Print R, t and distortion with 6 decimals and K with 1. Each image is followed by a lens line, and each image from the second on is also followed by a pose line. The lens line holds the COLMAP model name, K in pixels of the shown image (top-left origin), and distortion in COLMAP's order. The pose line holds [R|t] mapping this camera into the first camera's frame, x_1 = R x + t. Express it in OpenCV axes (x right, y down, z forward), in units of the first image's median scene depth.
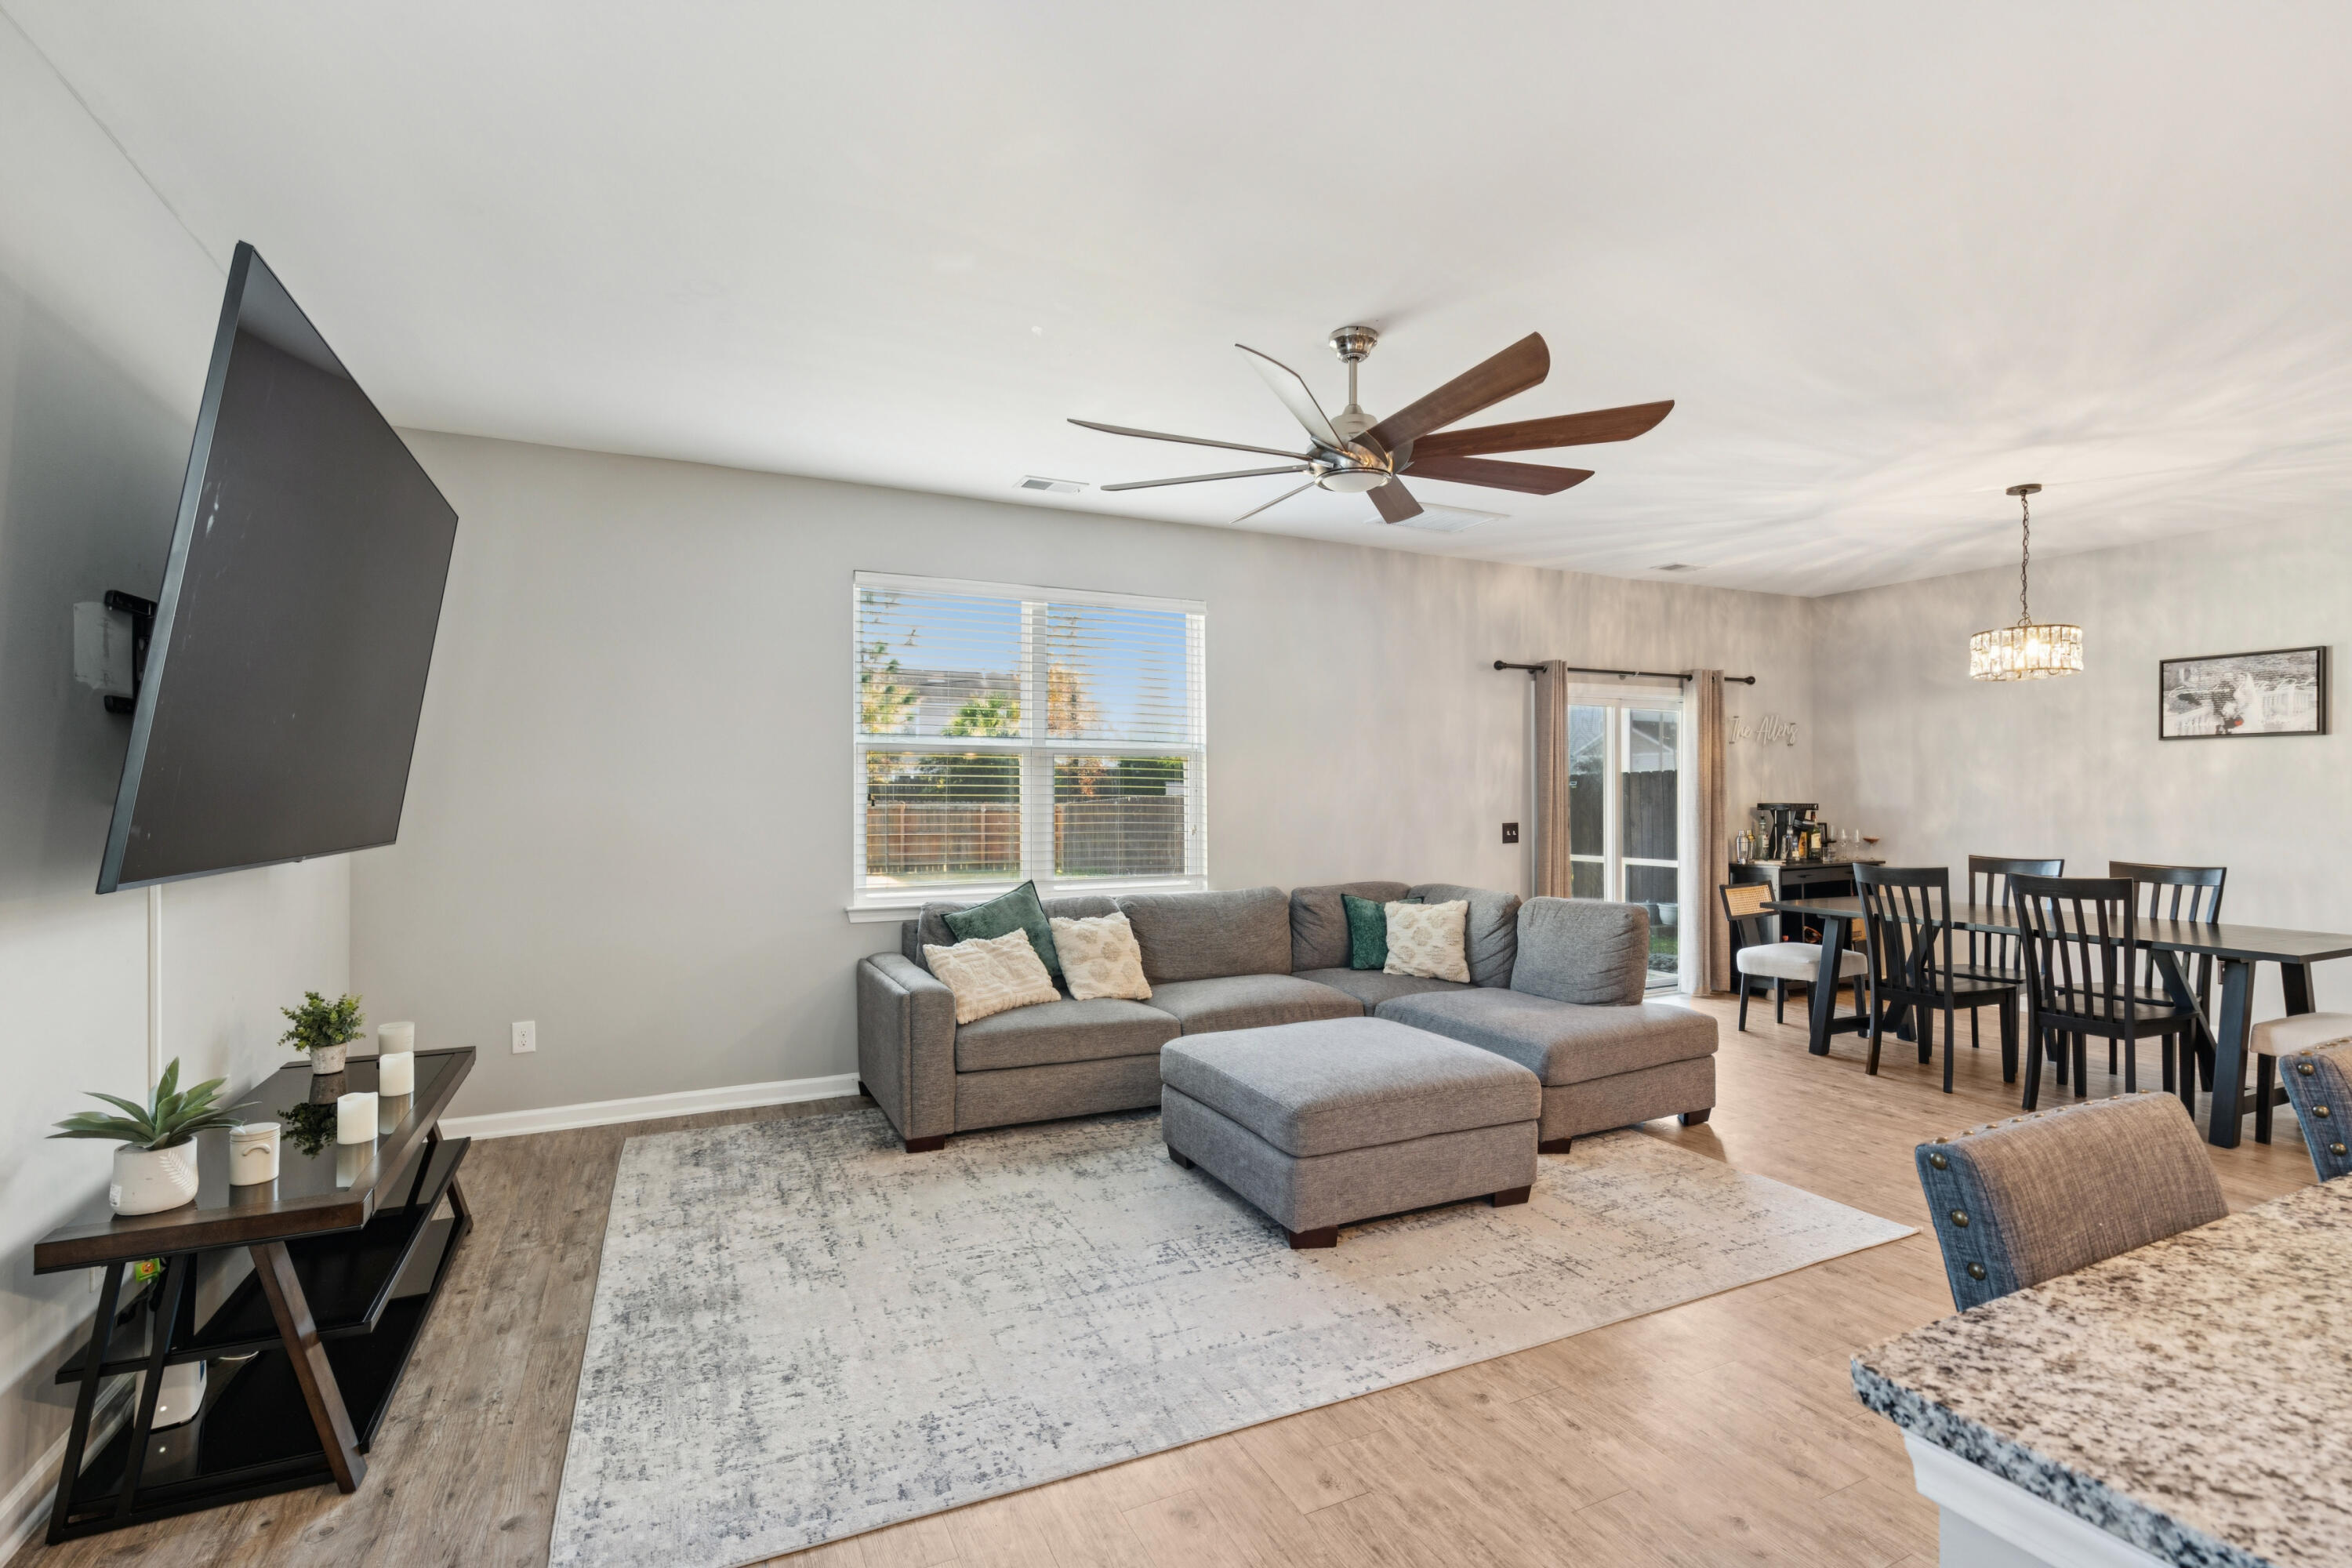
lens RADIAL K [[1076.8, 0, 1167.9], [0, 1076.8, 791.4], [0, 0, 1]] dist [-0.003192, 0.000397]
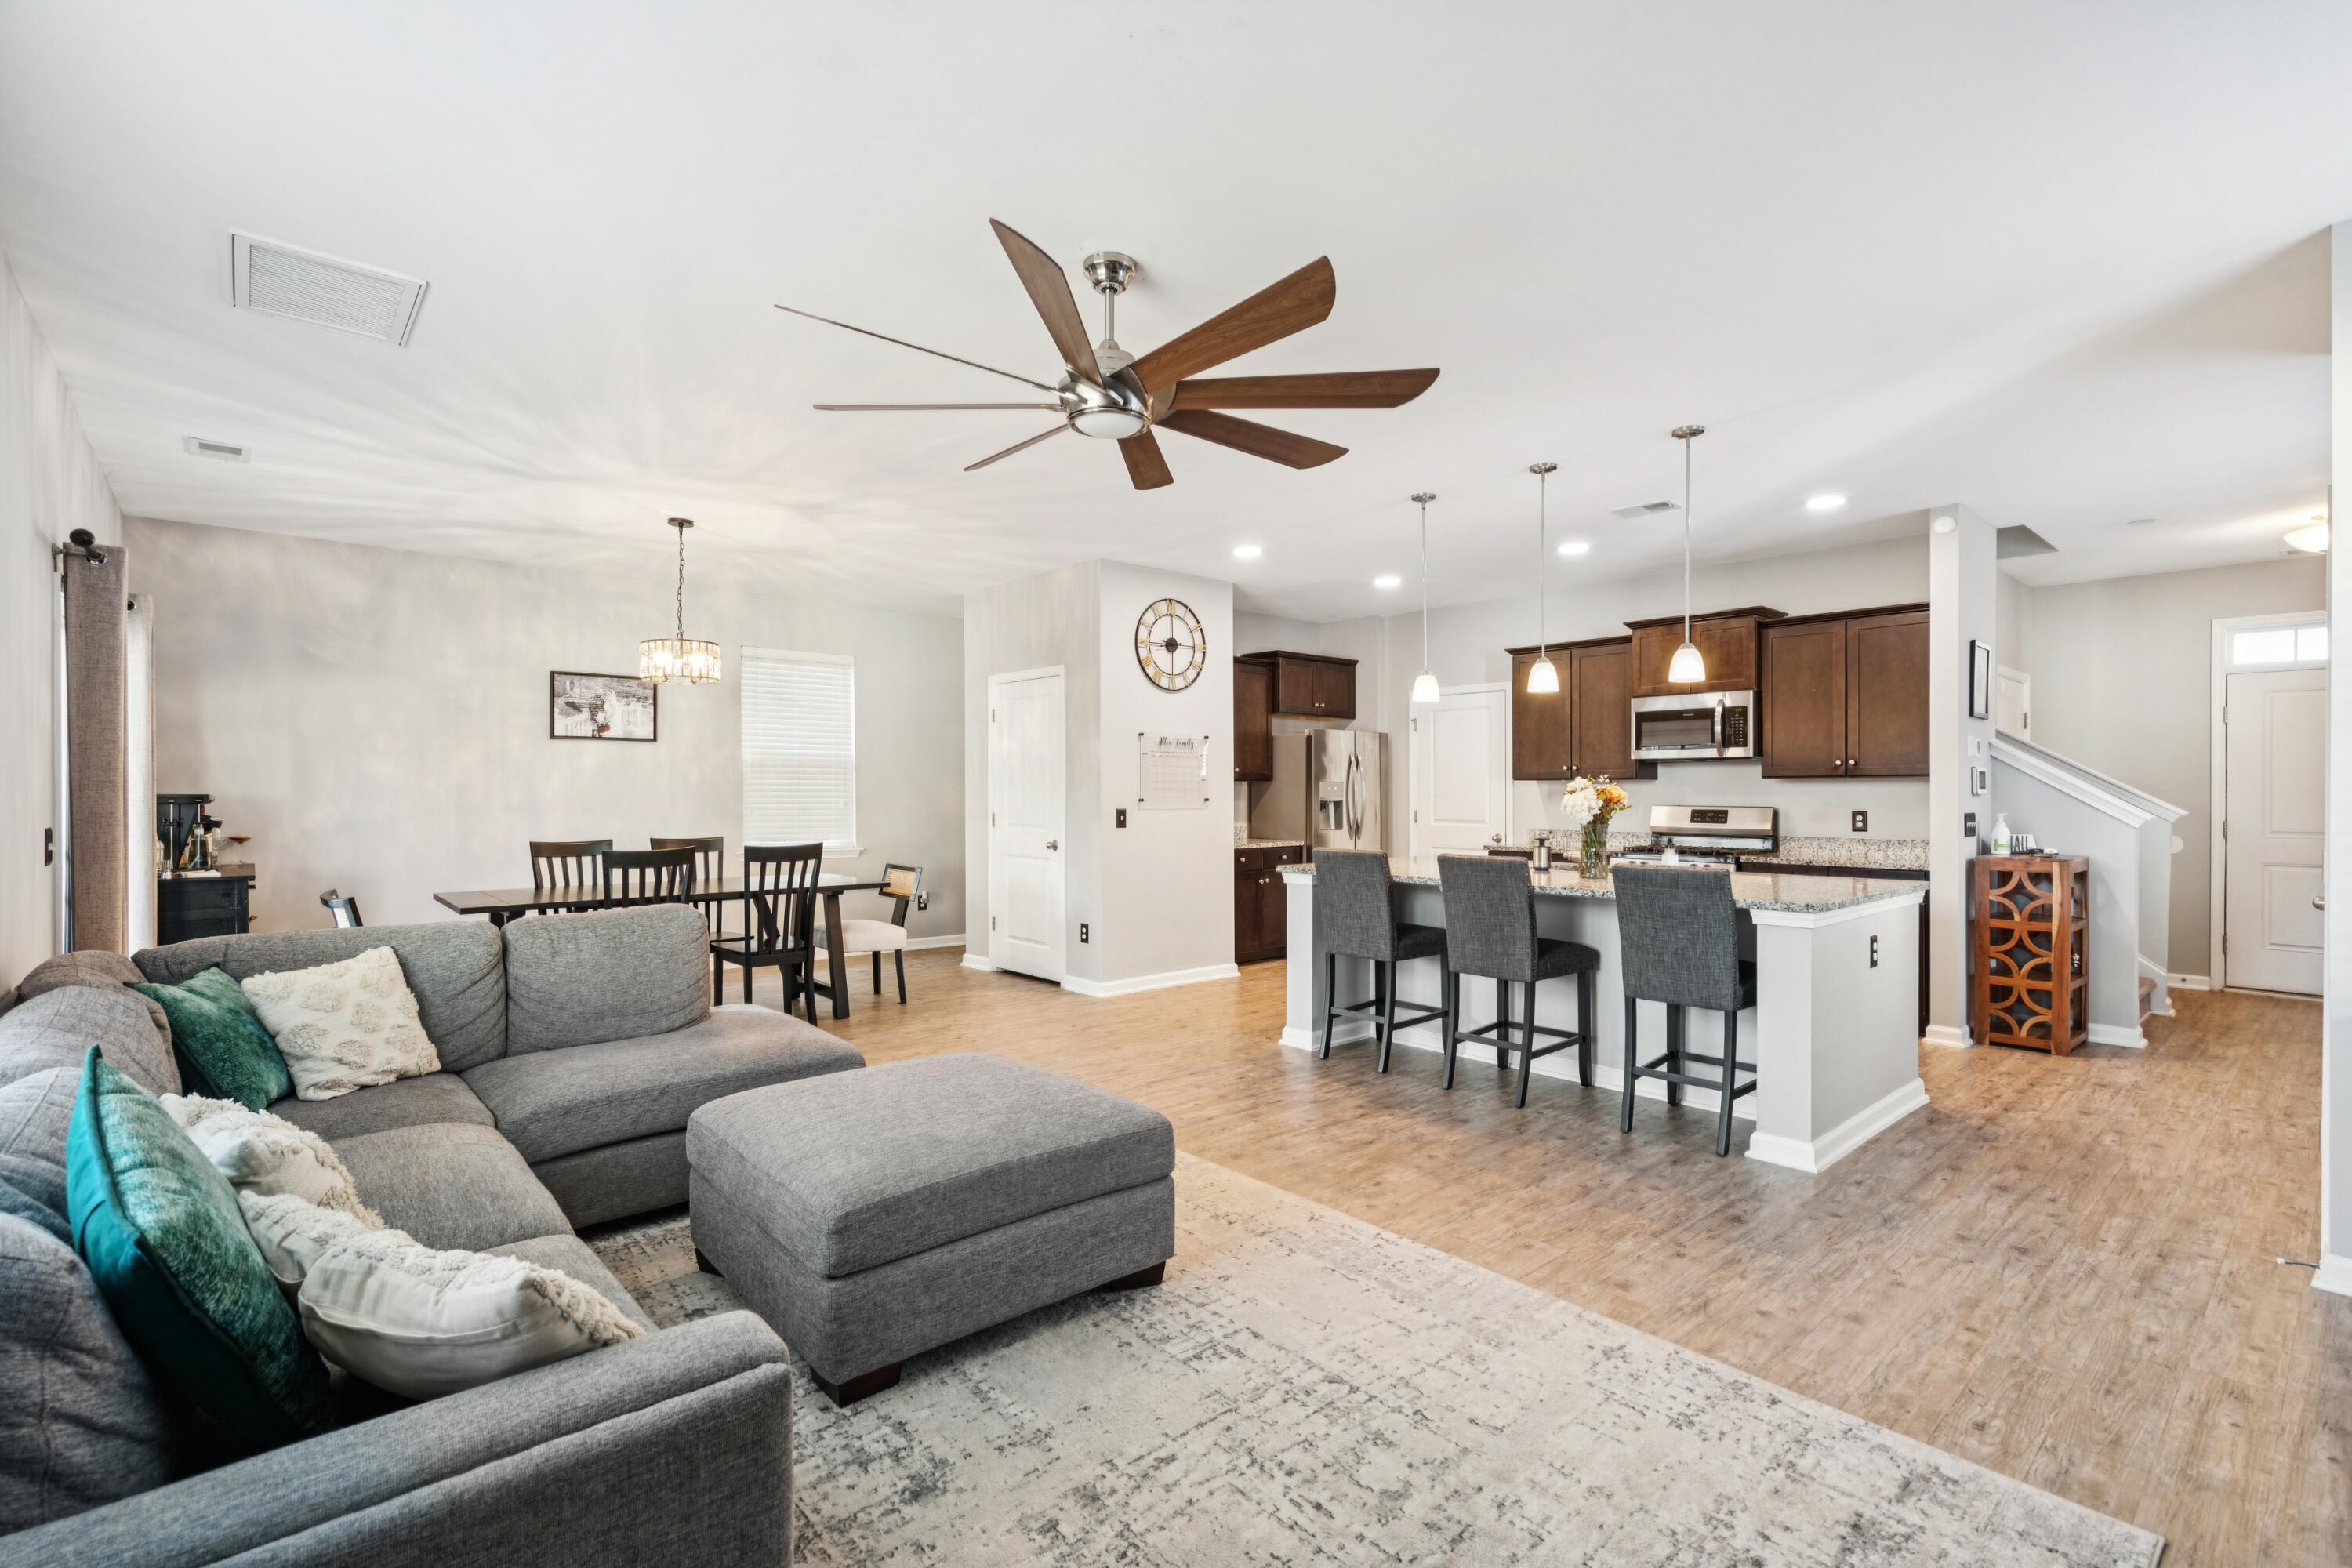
lens RADIAL K [[1076.8, 0, 1170.1], [0, 1076.8, 793.2], [0, 0, 1]] dist [-0.003192, 0.000397]
pose [[-0.282615, 0.001613, 0.959232, -0.462439], [-0.002958, 0.999992, -0.002553, 0.015738], [-0.959229, -0.003559, -0.282608, 0.782550]]
